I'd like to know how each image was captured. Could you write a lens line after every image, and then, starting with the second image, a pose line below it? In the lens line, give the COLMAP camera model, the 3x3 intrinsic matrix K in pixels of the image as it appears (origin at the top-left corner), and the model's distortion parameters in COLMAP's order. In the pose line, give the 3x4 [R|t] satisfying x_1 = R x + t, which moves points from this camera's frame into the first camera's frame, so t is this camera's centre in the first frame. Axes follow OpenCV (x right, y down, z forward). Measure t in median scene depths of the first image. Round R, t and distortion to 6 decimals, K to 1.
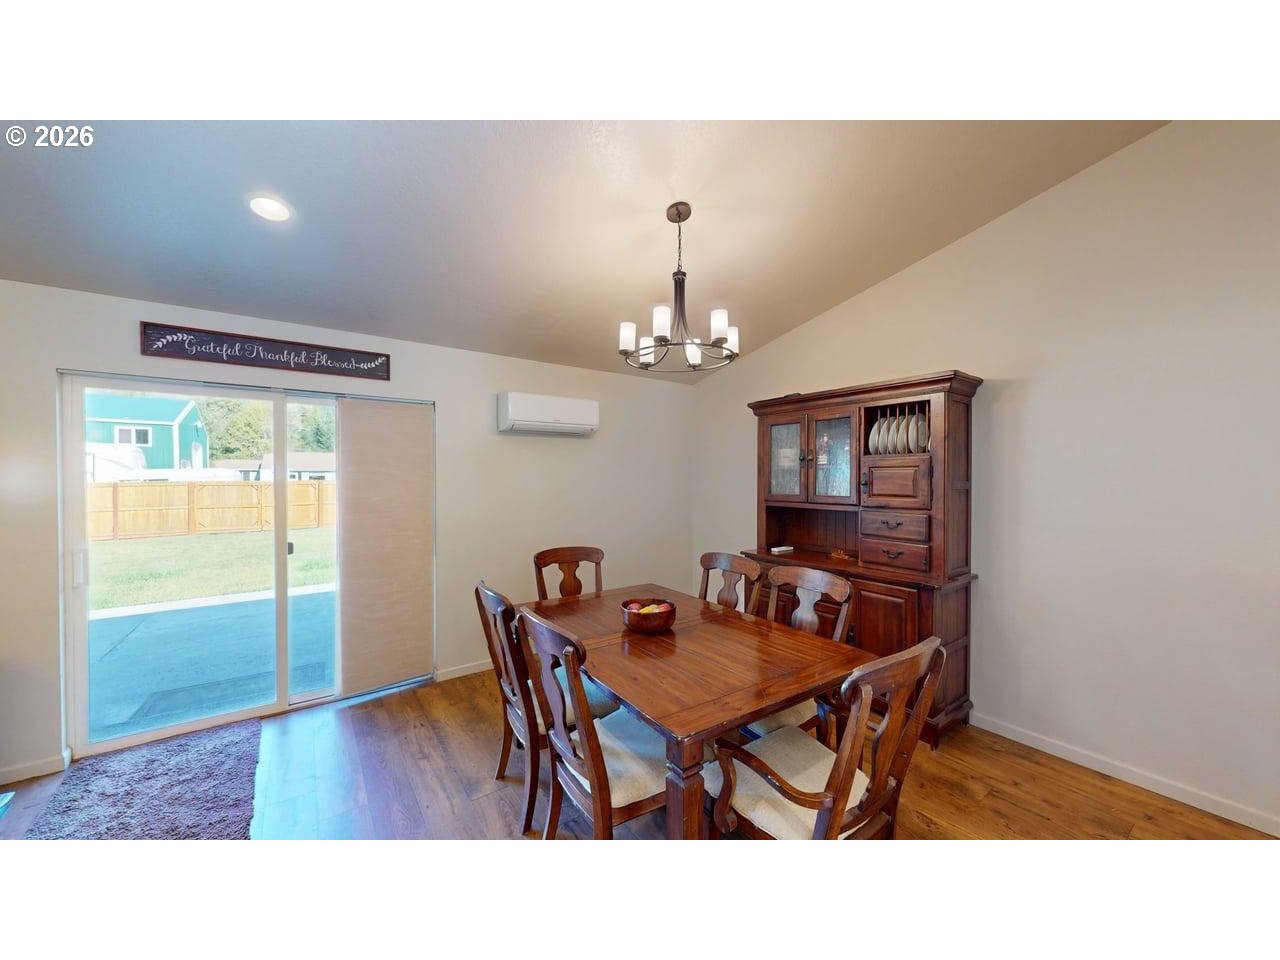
lens RADIAL K [[470.0, 0, 640.0], [0, 470.0, 480.0], [0, 0, 1]] dist [-0.000556, -0.000025]
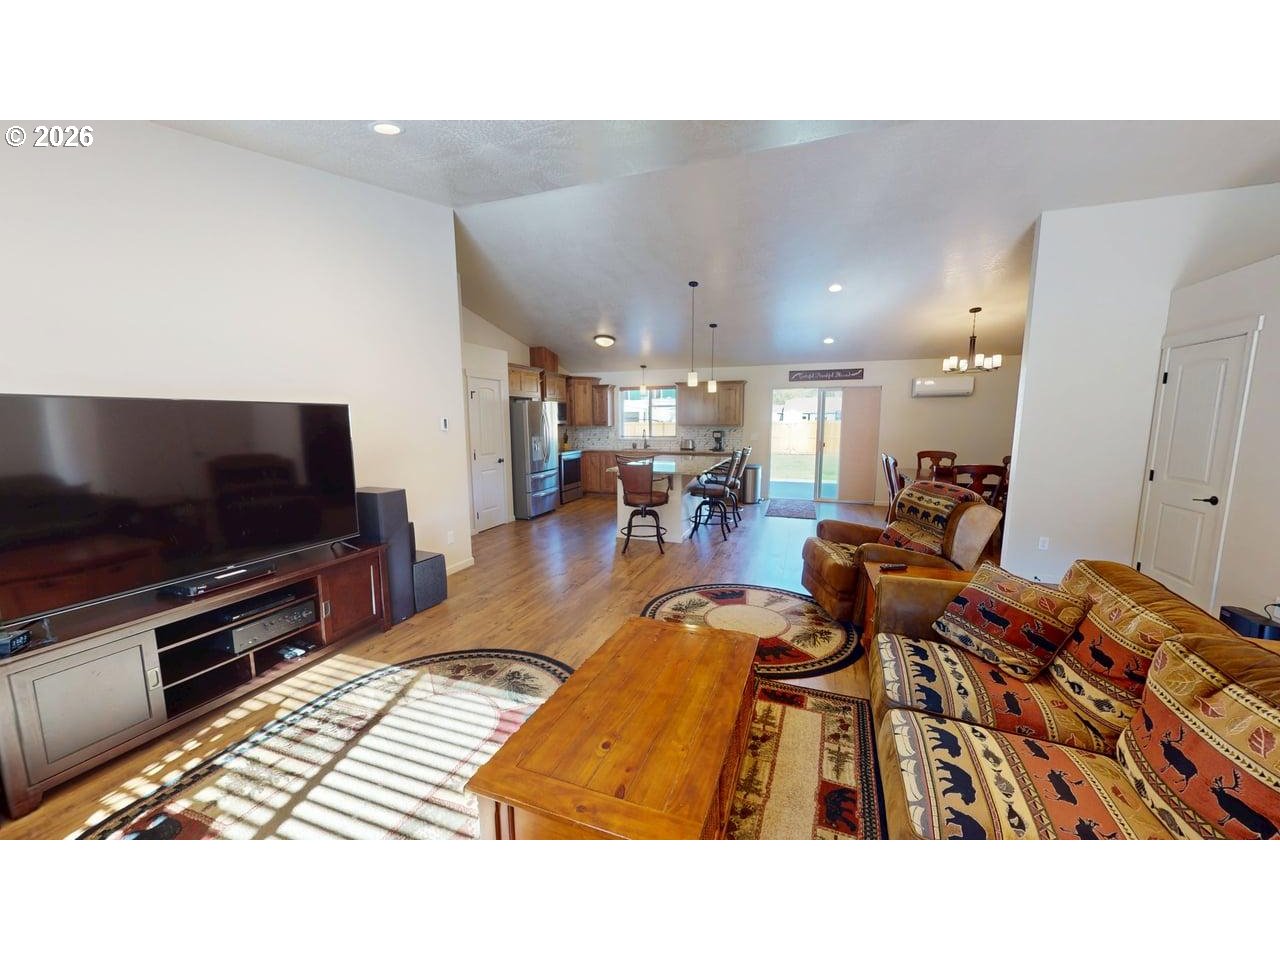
lens RADIAL K [[469.4, 0, 642.5], [0, 469.4, 479.6], [0, 0, 1]] dist [0.004104, 0.000133]
pose [[0.573075, 0.104723, -0.812785, 0.950782], [-0.002765, 0.992043, 0.125870, 0.004624], [0.819499, -0.069885, 0.568804, -1.527445]]
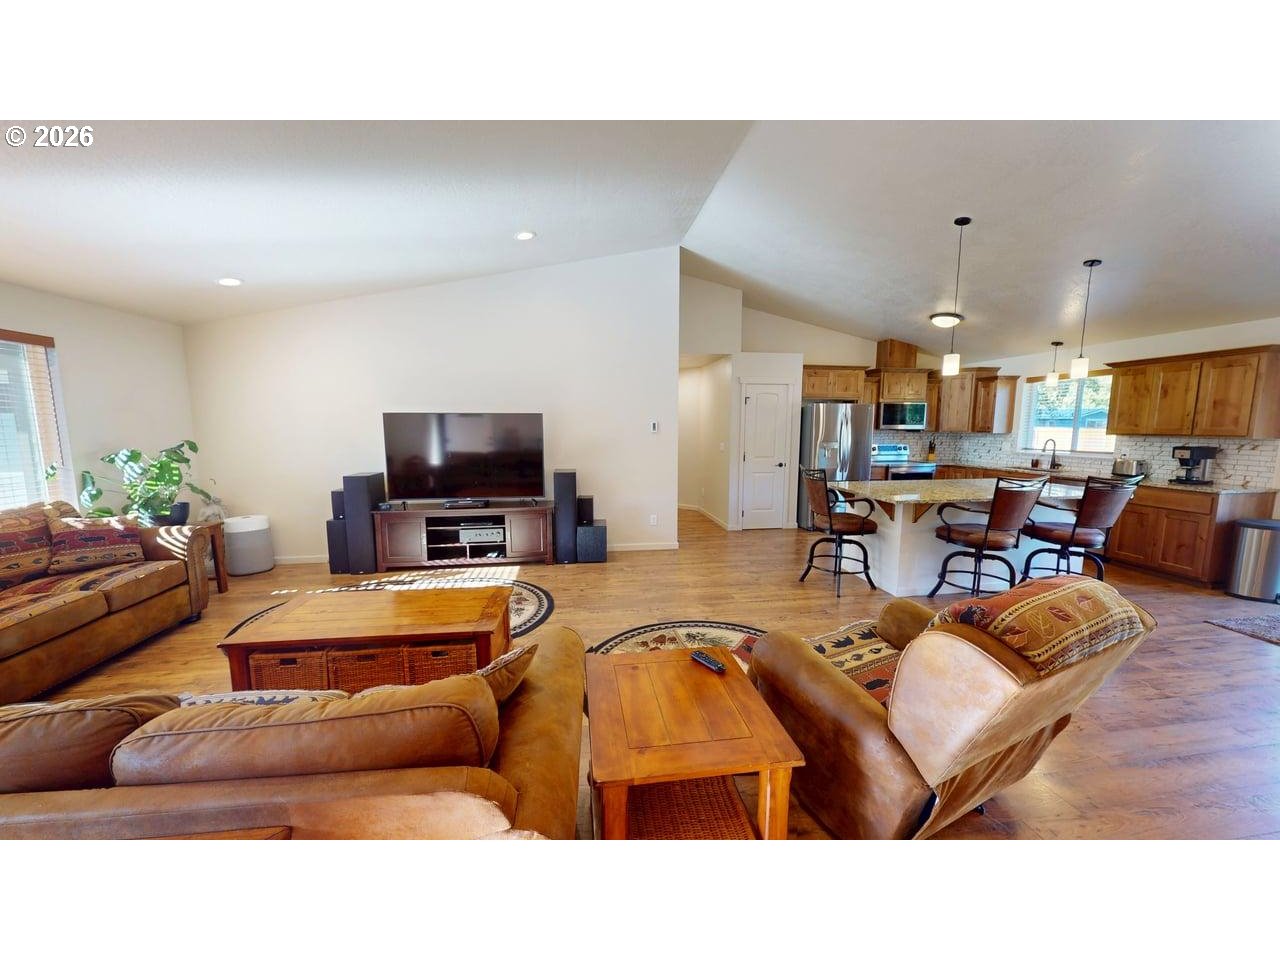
lens RADIAL K [[470.0, 0, 640.0], [0, 470.0, 480.0], [0, 0, 1]] dist [-0.000556, -0.000025]
pose [[-0.455266, 0.107617, -0.883828, 1.028970], [-0.005433, 0.992314, 0.123625, -0.002490], [0.890339, 0.061084, -0.451182, -0.370778]]
